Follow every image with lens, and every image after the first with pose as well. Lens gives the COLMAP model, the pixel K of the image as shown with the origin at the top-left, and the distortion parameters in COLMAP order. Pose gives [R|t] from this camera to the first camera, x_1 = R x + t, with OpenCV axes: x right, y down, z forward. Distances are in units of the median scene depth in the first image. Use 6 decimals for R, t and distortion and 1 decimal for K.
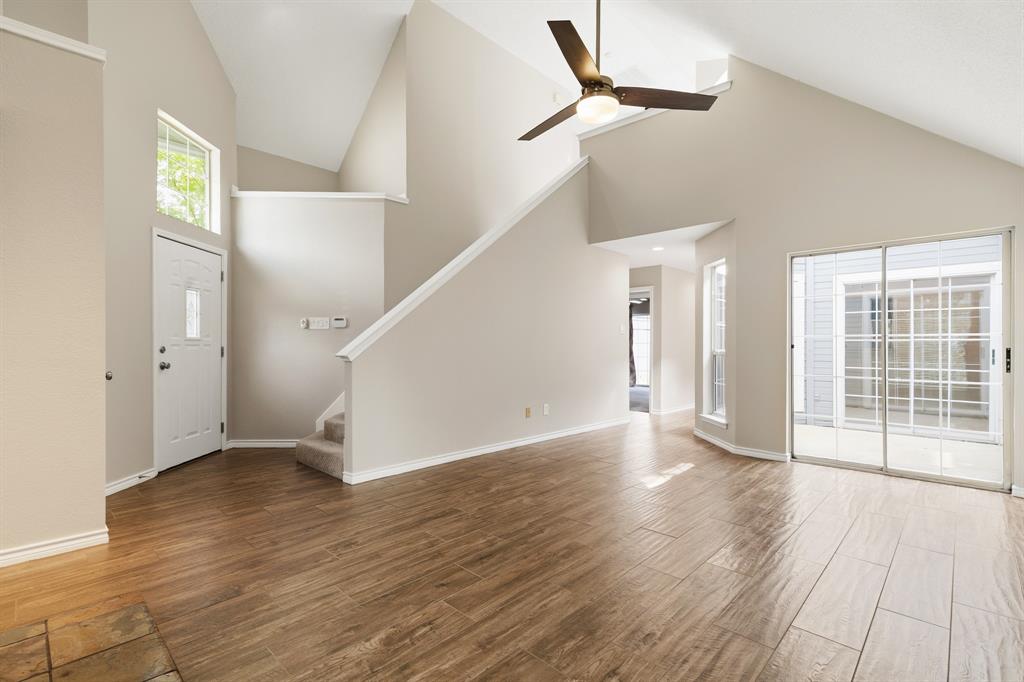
lens RADIAL K [[471.6, 0, 510.6], [0, 471.6, 339.0], [0, 0, 1]] dist [0.004296, 0.000373]
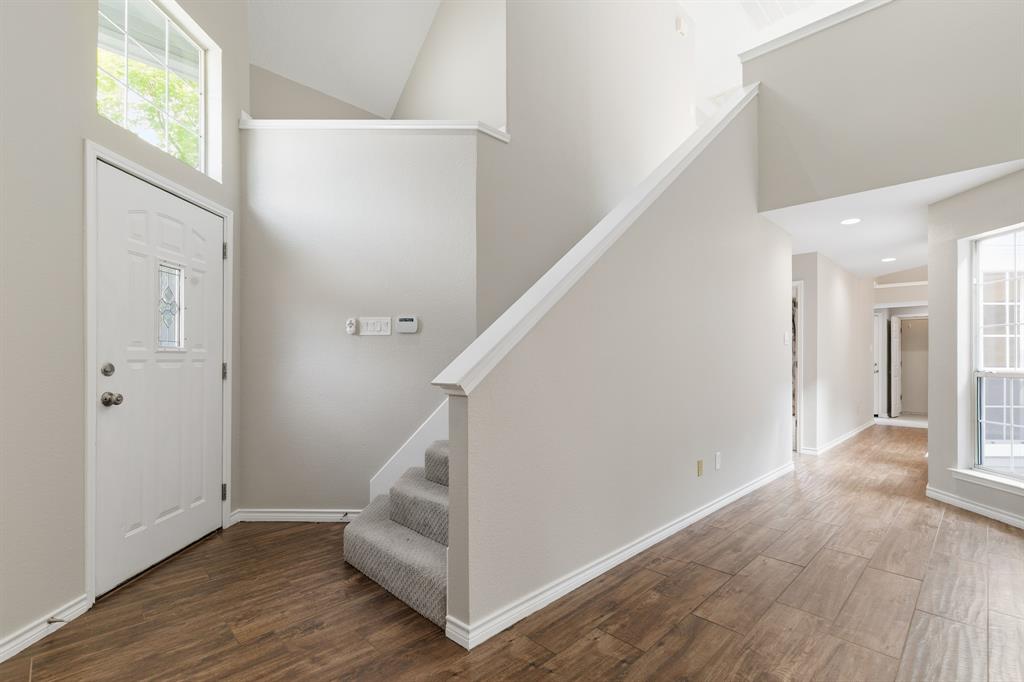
lens RADIAL K [[465.0, 0, 510.9], [0, 465.0, 350.3], [0, 0, 1]] dist [0.002872, 0.000420]
pose [[0.999509, 0.000975, -0.031309, -0.226686], [-0.001114, 0.999990, -0.004401, 0.001916], [0.031305, 0.004434, 0.999500, 0.424272]]
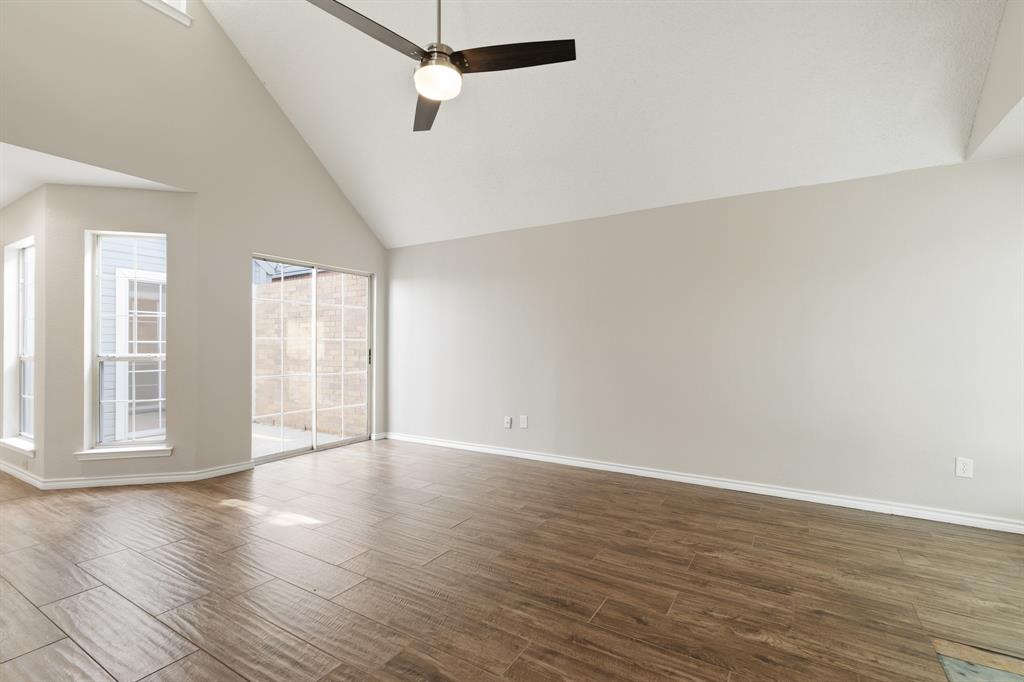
lens RADIAL K [[466.3, 0, 506.3], [0, 466.3, 340.7], [0, 0, 1]] dist [0.001779, -0.000009]
pose [[-0.211270, 0.010020, 0.977376, -0.454282], [-0.013855, 0.999816, -0.013245, 0.005474], [-0.977330, -0.016340, -0.211092, 0.686924]]
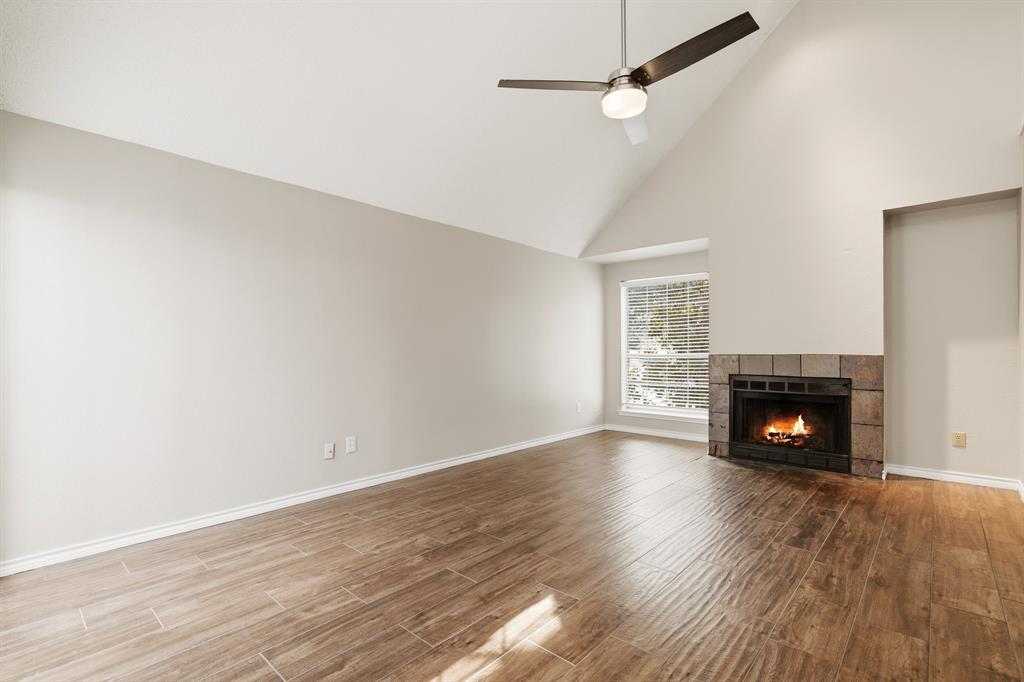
lens RADIAL K [[465.0, 0, 510.9], [0, 465.0, 350.3], [0, 0, 1]] dist [0.002872, 0.000420]
pose [[-0.999660, 0.003352, -0.025853, 0.284178], [0.003711, 0.999897, -0.013857, 0.016443], [0.025804, -0.013948, -0.999570, 1.254939]]
